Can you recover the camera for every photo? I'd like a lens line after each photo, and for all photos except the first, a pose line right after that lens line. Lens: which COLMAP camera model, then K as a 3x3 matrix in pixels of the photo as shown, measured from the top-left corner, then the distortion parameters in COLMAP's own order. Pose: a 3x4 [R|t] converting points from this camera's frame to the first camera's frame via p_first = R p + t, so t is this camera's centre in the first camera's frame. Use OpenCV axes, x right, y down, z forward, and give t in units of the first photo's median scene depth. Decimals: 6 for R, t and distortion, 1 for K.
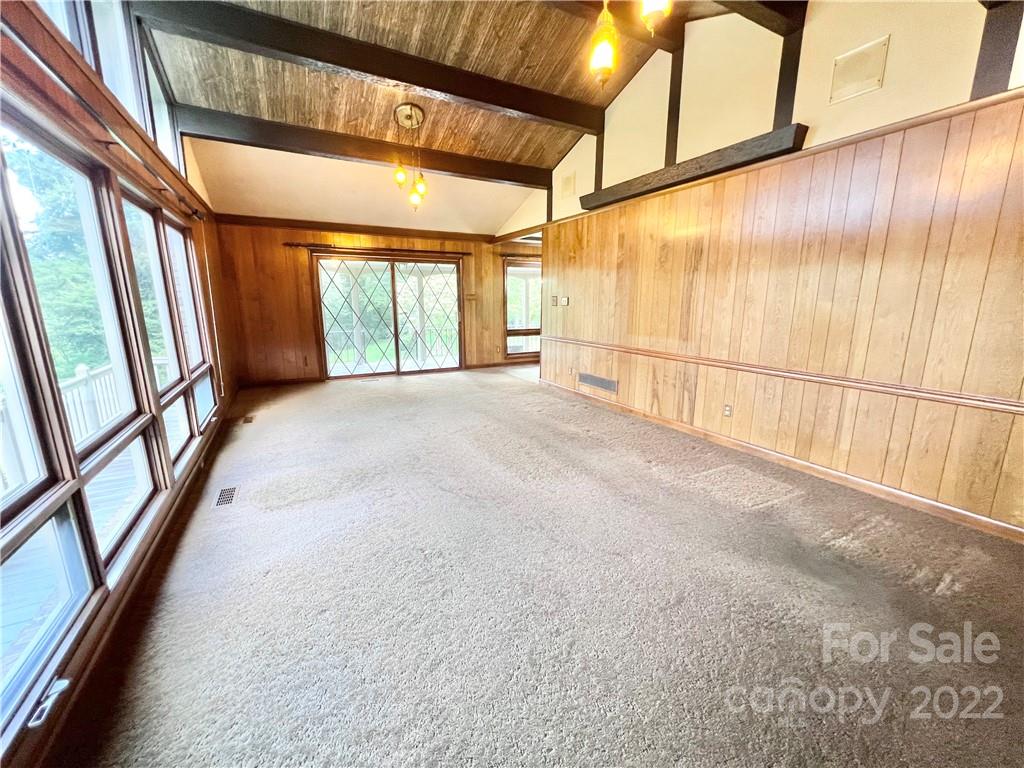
lens RADIAL K [[410.0, 0, 515.0], [0, 410.0, 383.6], [0, 0, 1]] dist [-0.004281, 0.001085]
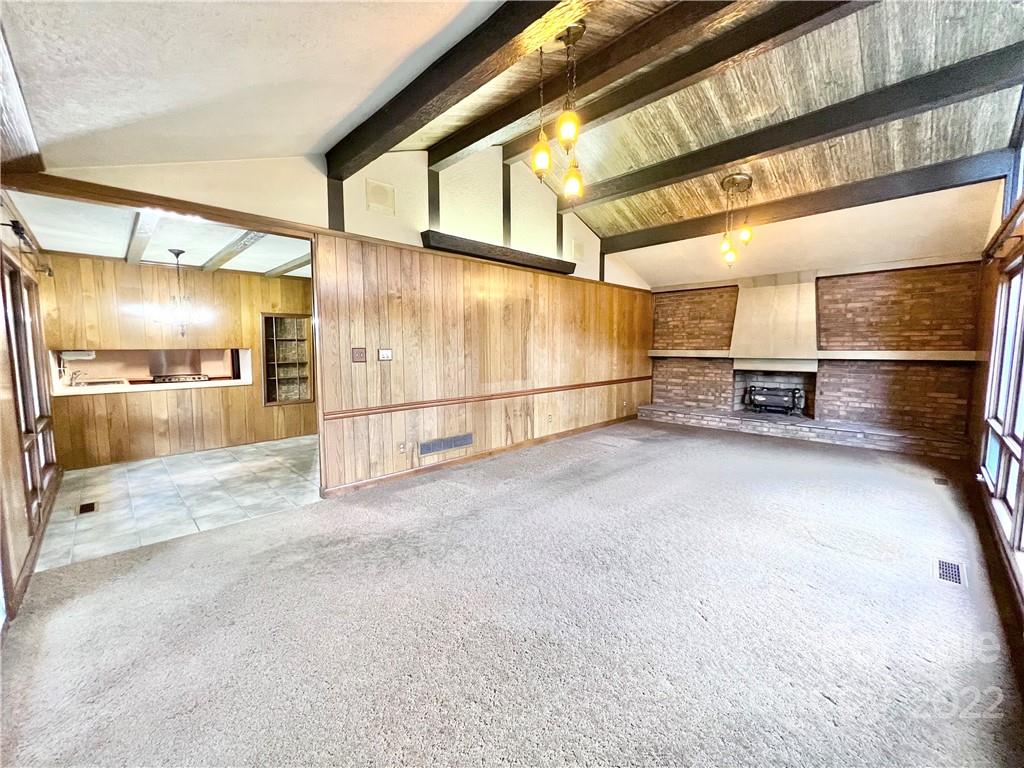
lens RADIAL K [[410.0, 0, 509.7], [0, 410.0, 381.3], [0, 0, 1]] dist [-0.004281, 0.001085]
pose [[-0.274426, -0.070155, 0.959046, -0.762566], [0.203705, 0.970459, 0.129279, -0.250051], [-0.939785, 0.230840, -0.252028, 1.217856]]
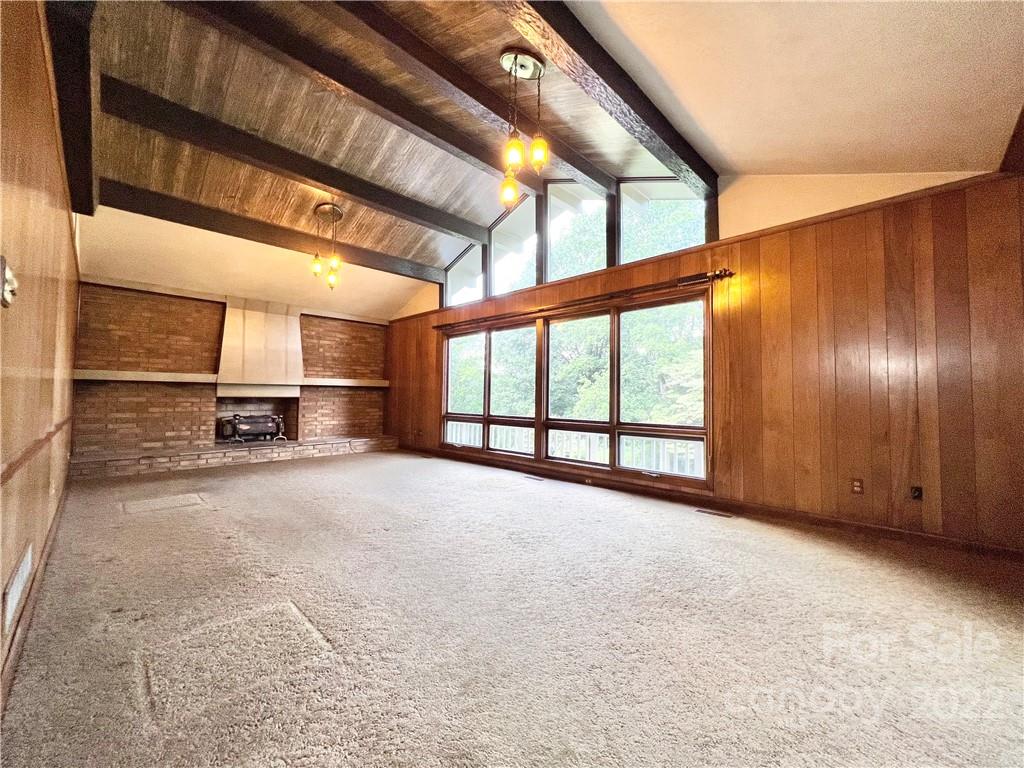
lens RADIAL K [[410.0, 0, 510.6], [0, 410.0, 382.4], [0, 0, 1]] dist [-0.004281, 0.001085]
pose [[-0.957569, -0.006658, -0.288126, -0.090755], [-0.056404, 0.984730, 0.164700, -0.245444], [0.282630, 0.173963, -0.943322, 1.538216]]
